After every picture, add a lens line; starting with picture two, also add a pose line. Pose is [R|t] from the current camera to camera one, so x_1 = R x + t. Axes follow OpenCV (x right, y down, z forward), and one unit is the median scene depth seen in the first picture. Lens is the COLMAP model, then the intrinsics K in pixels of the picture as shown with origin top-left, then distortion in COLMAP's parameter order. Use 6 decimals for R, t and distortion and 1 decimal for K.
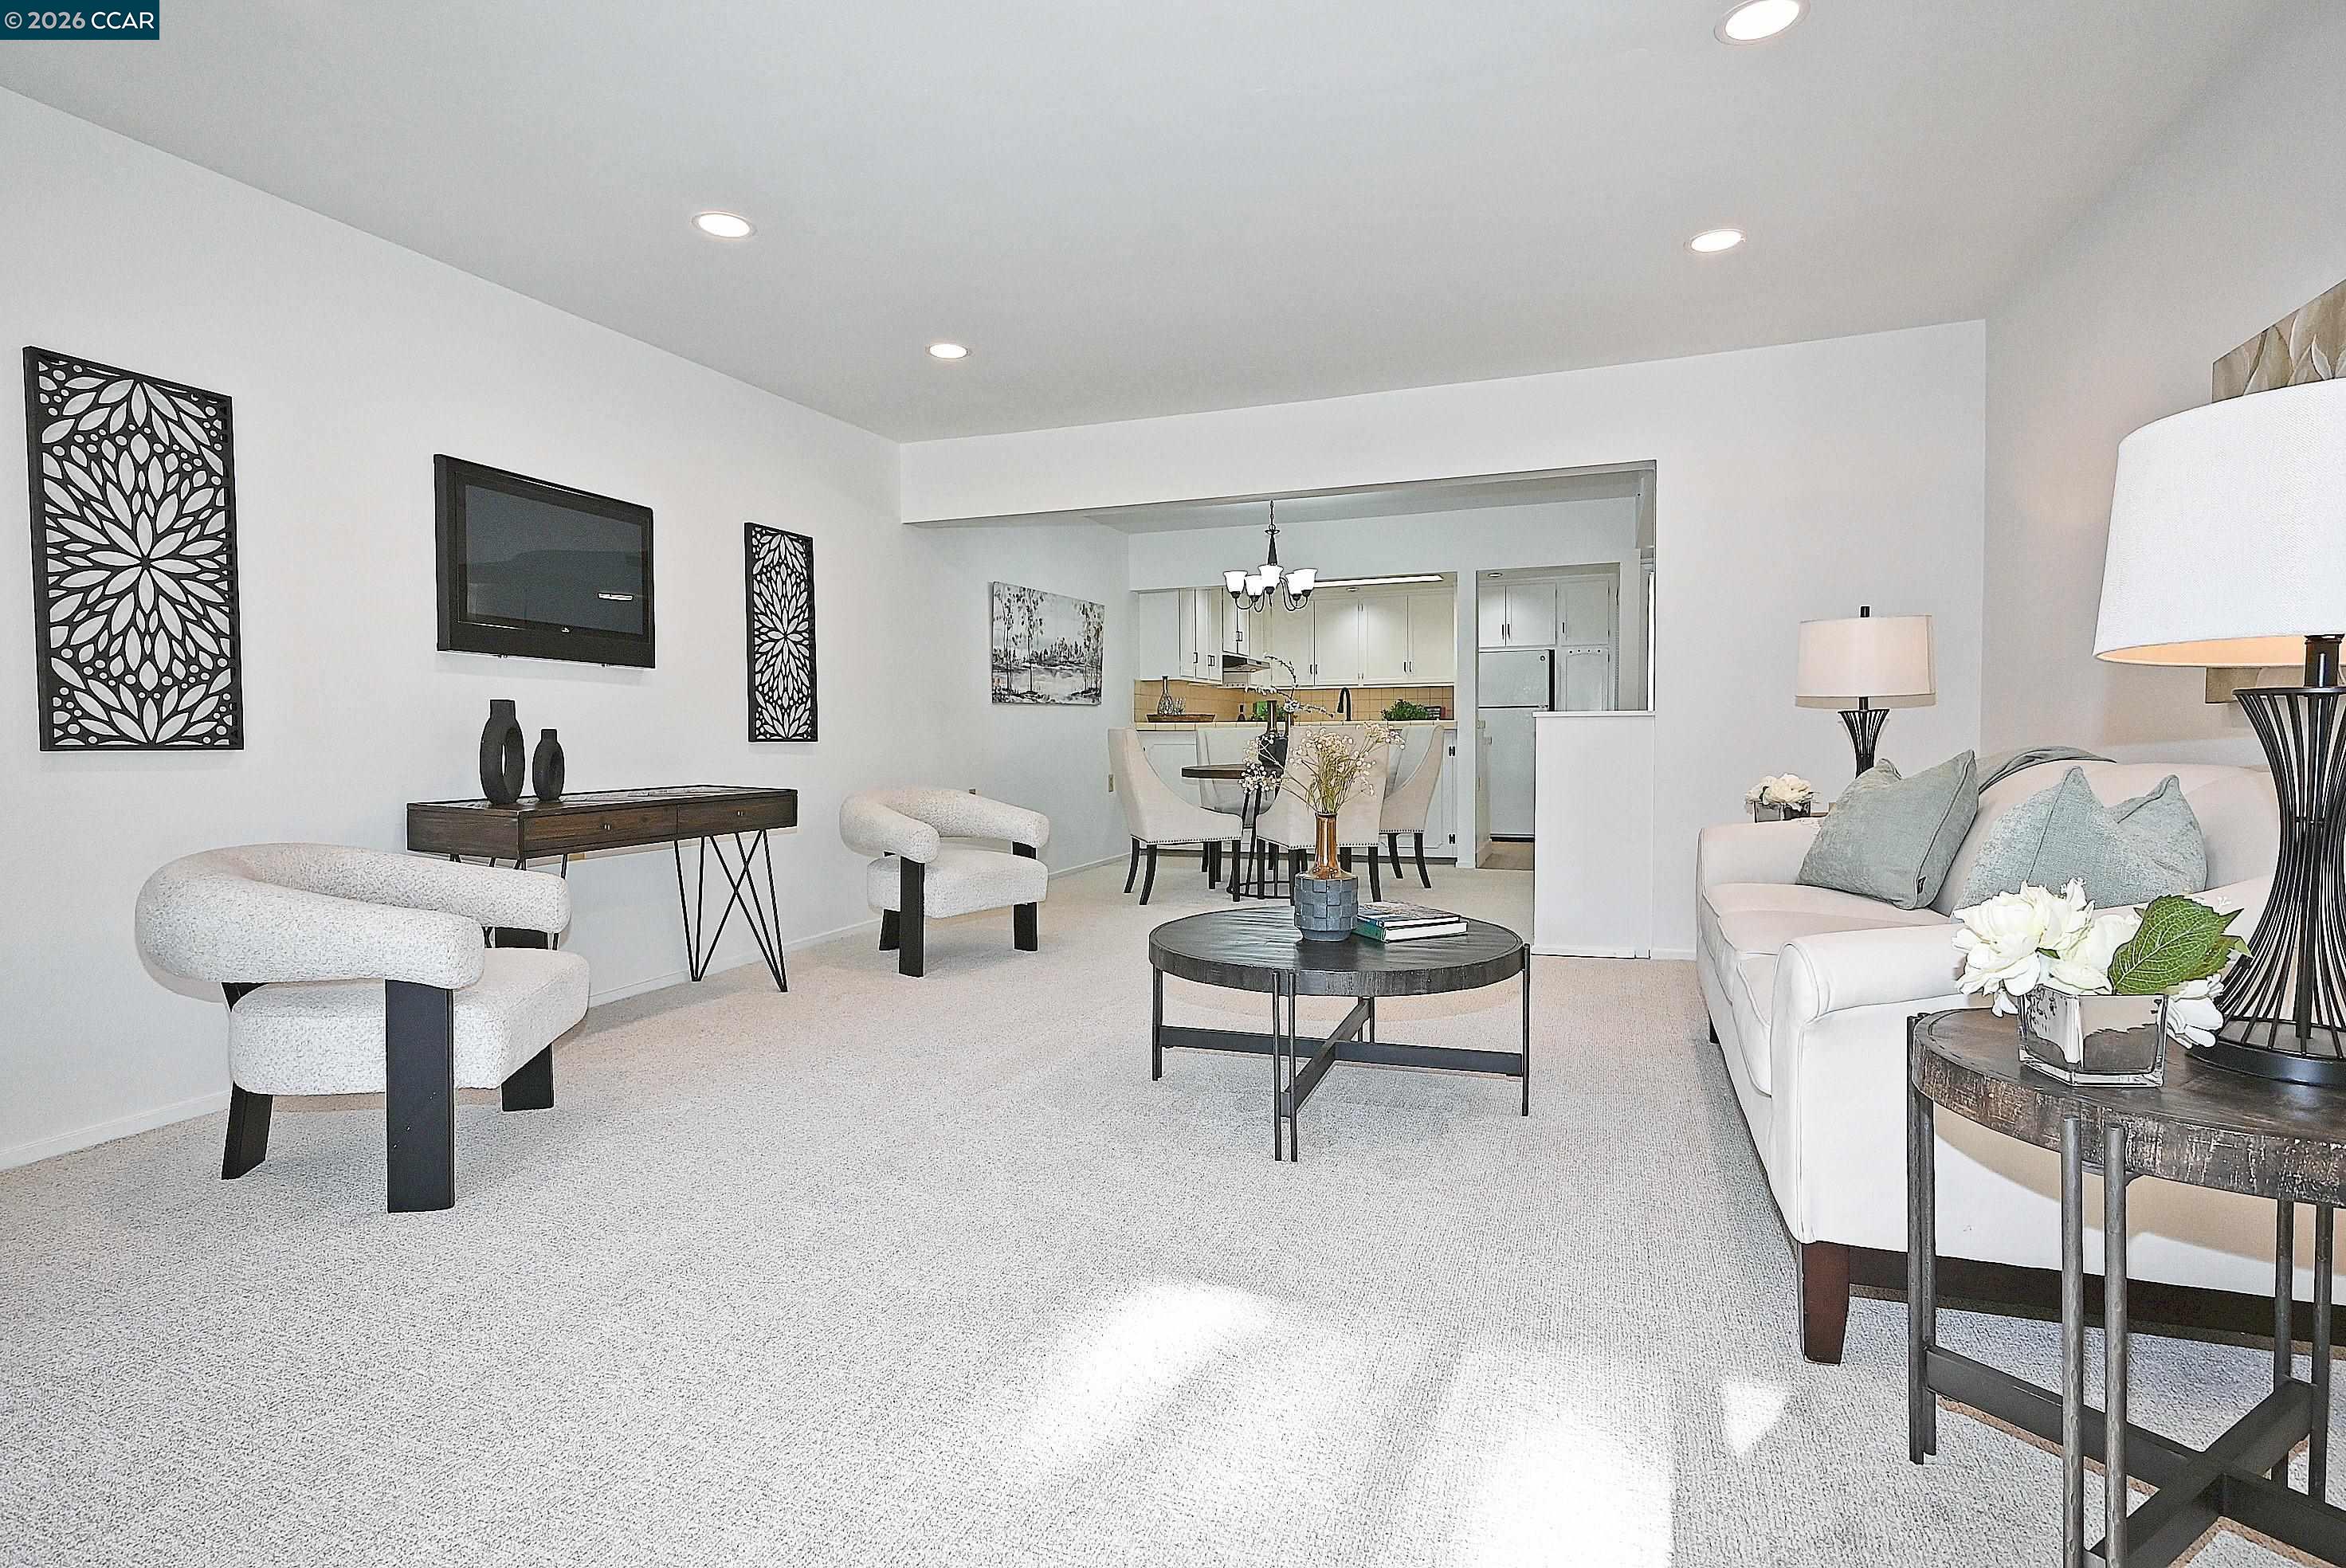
lens RADIAL K [[1155.8, 0, 1171.6], [0, 1155.8, 787.6], [0, 0, 1]] dist [-0.007724, 0.003929]
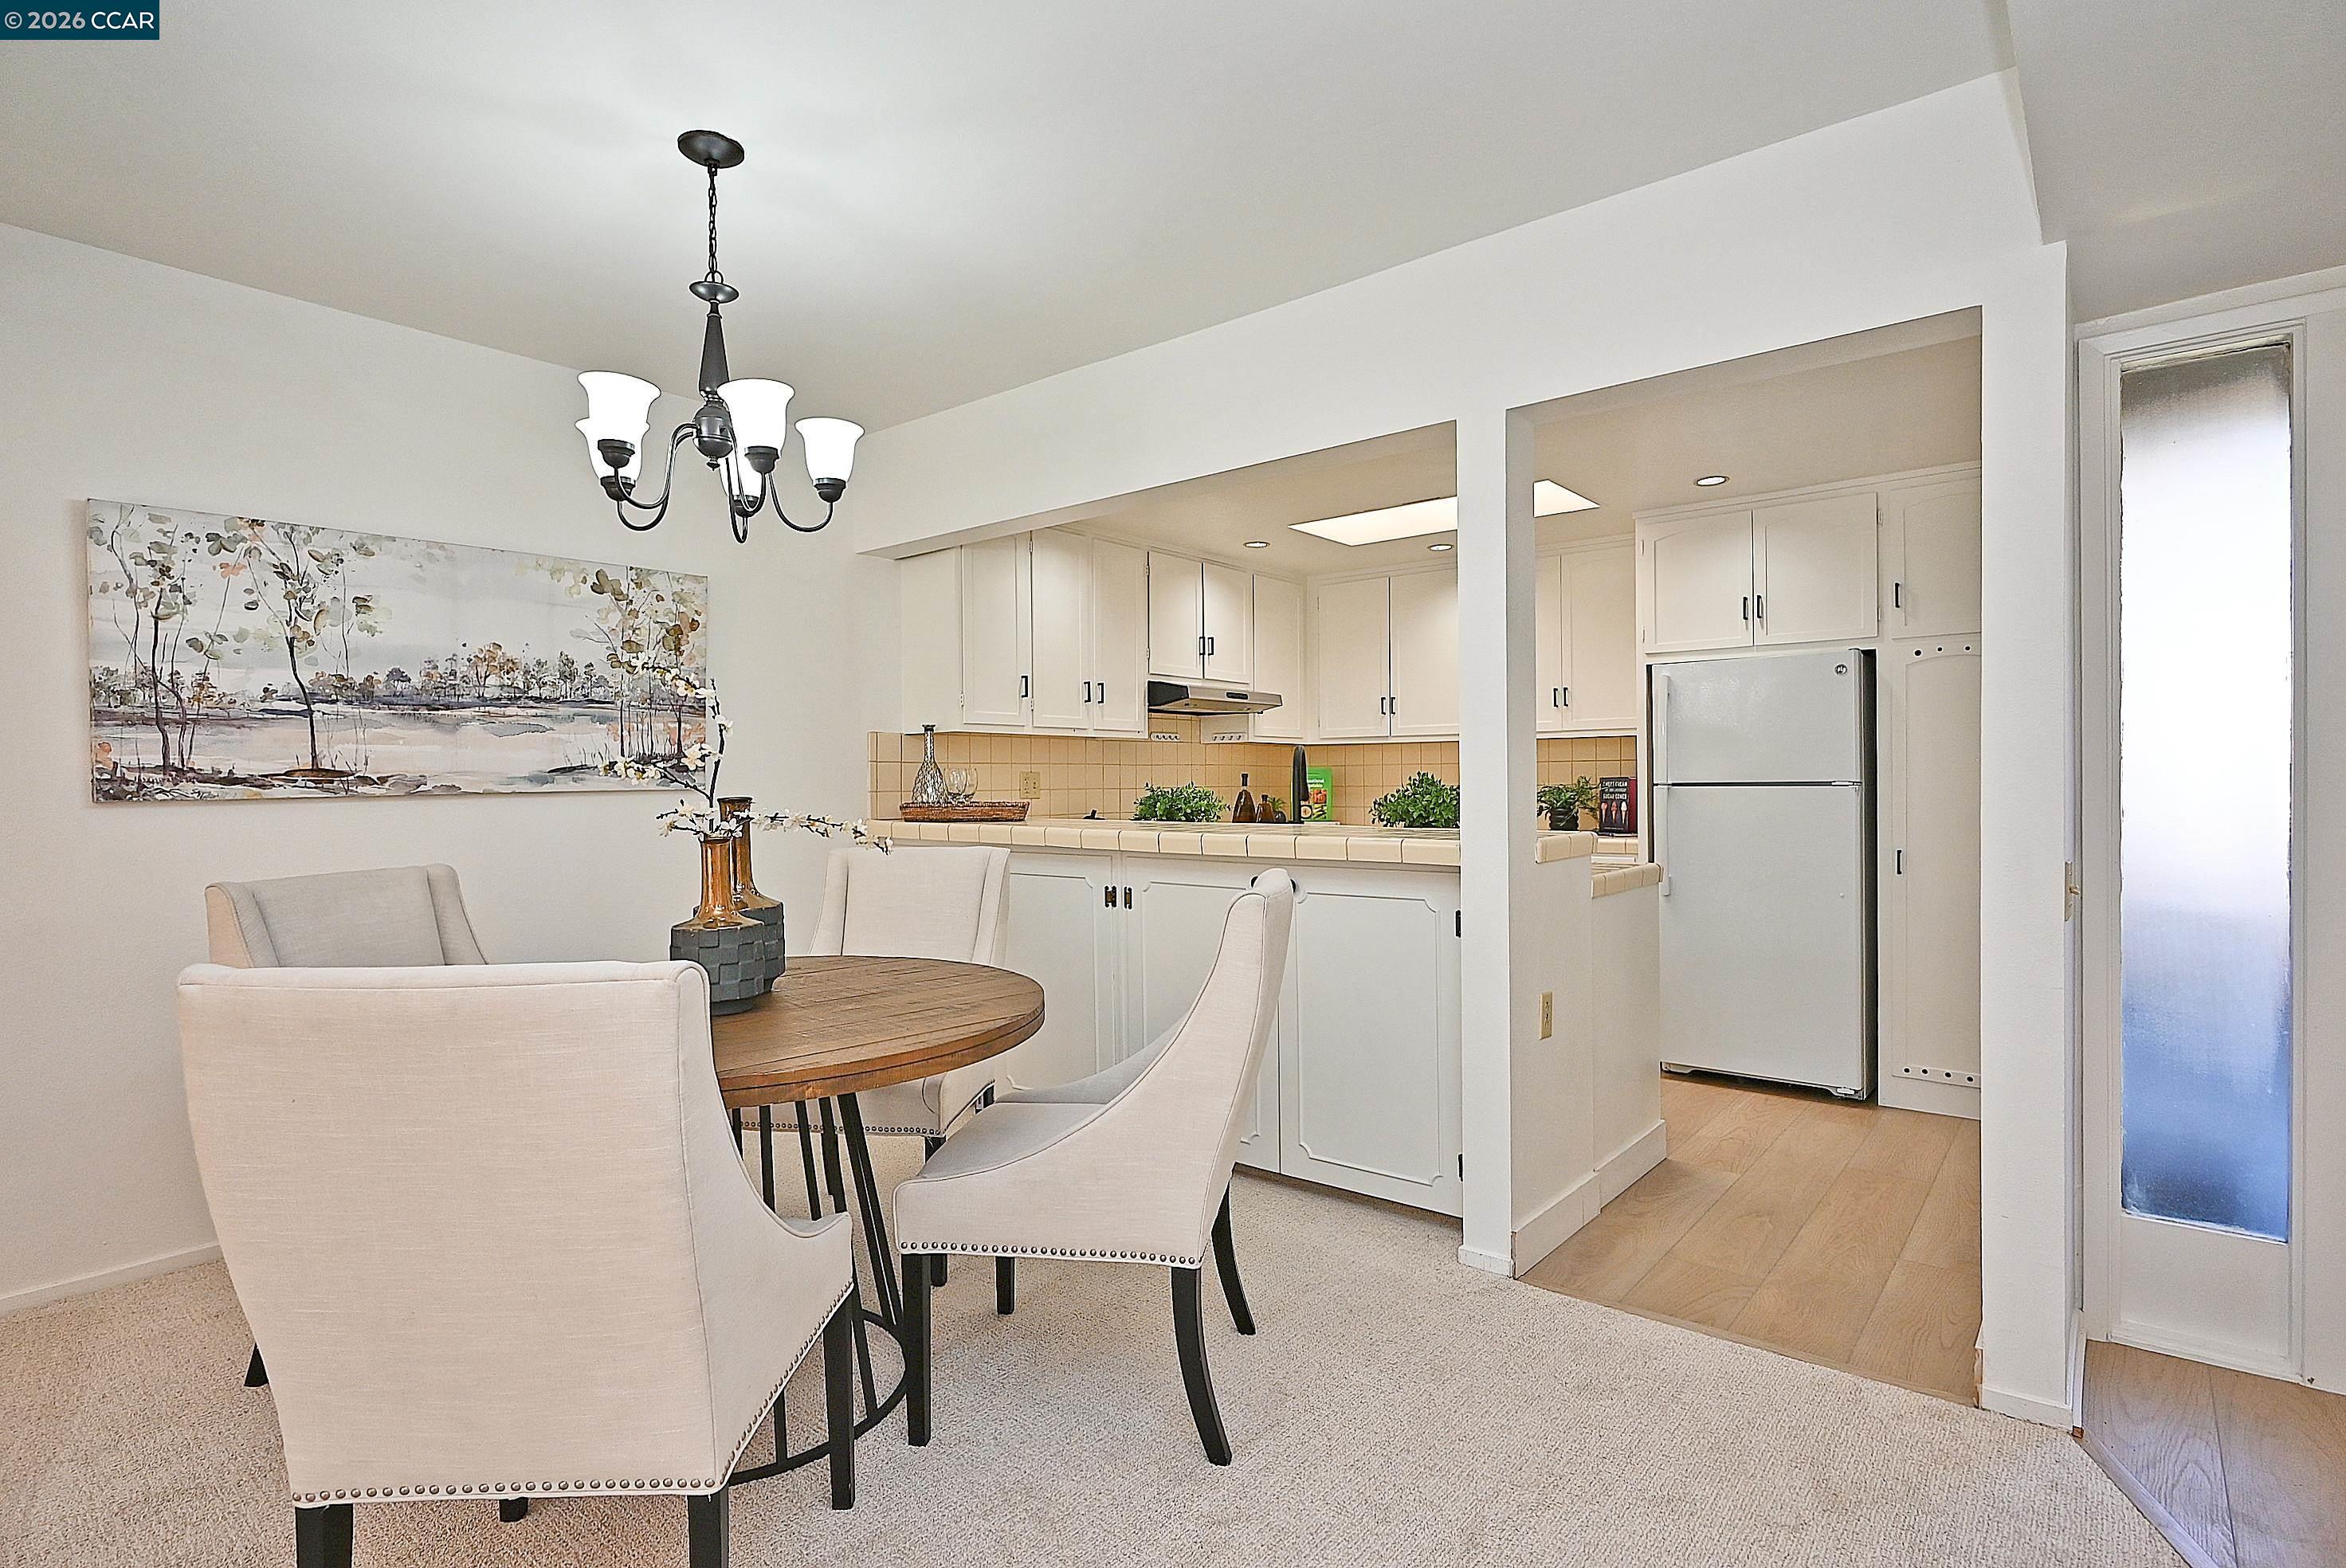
lens RADIAL K [[1162.2, 0, 1169.0], [0, 1162.2, 786.9], [0, 0, 1]] dist [-0.001670, 0.001813]
pose [[0.945134, 0.005359, -0.326638, 0.759831], [-0.017524, 0.999258, -0.034309, -0.167978], [0.326212, 0.038151, 0.944527, 1.736969]]
